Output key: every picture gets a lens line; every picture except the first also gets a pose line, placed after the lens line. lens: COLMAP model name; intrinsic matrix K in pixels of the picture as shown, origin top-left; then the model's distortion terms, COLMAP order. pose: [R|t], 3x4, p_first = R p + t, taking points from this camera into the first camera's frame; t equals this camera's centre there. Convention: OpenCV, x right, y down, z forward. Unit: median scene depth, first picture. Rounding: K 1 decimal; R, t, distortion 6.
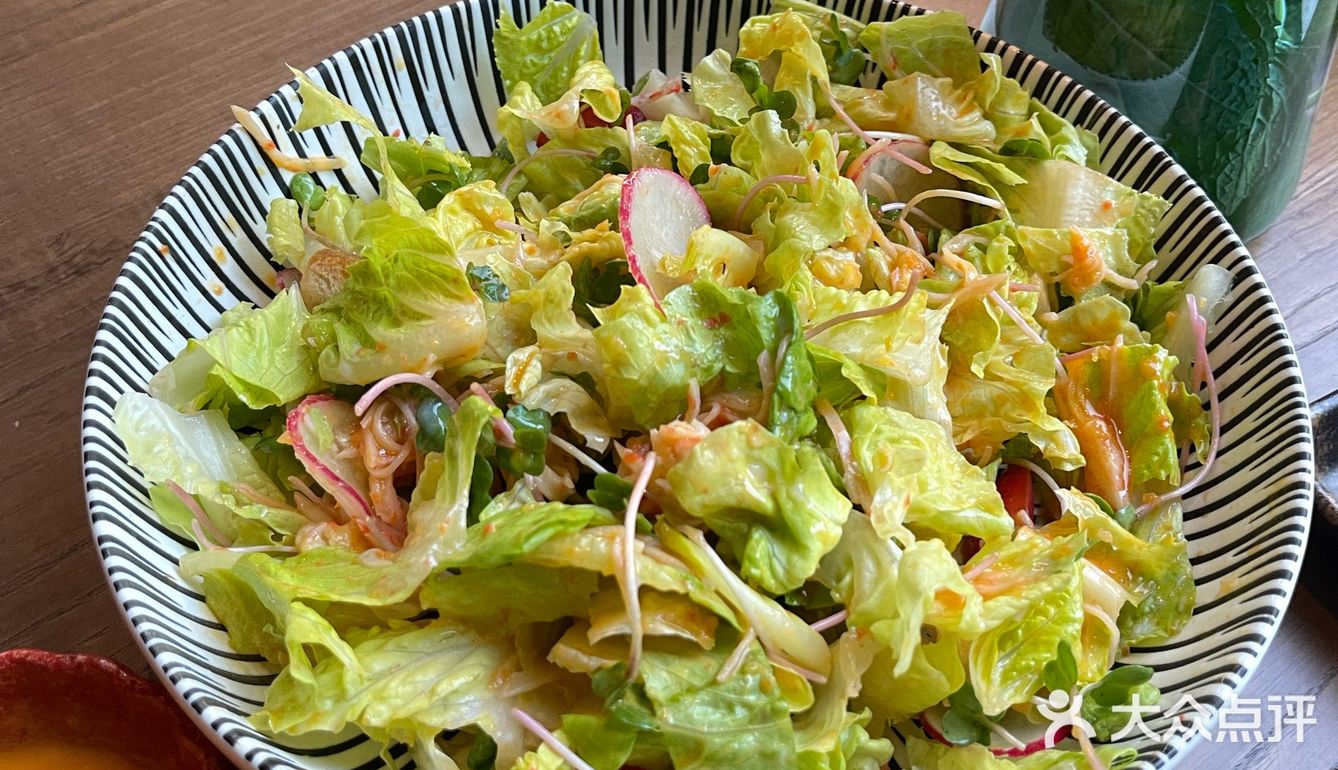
lens RADIAL K [[1316.4, 0, 669.0], [0, 1316.4, 385.0], [0, 0, 1]] dist [-0.007230, -0.006146]
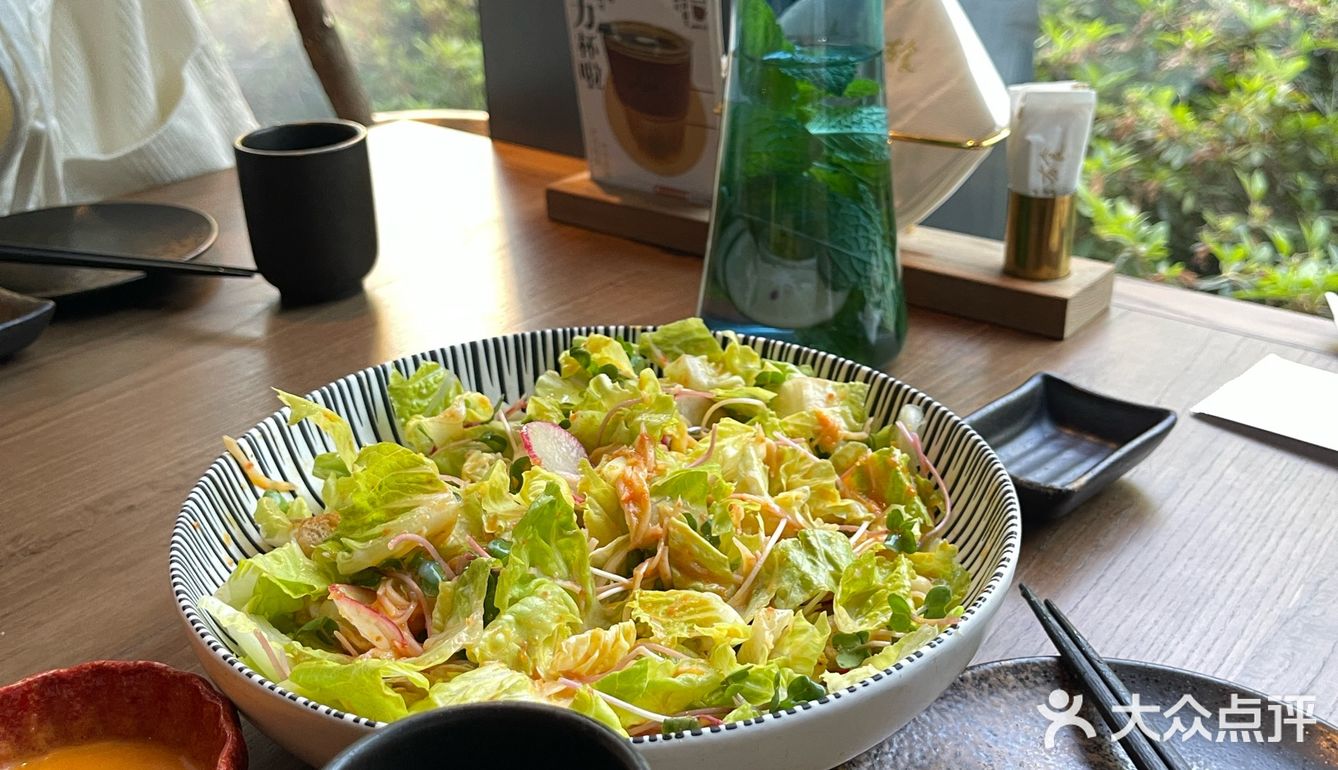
lens RADIAL K [[1316.4, 0, 669.0], [0, 1316.4, 385.0], [0, 0, 1]] dist [-0.007230, -0.006146]
pose [[0.949898, -0.167760, 0.263722, -0.242137], [0.269922, 0.865710, -0.421532, 0.444493], [-0.157591, 0.471597, 0.867618, -0.289781]]
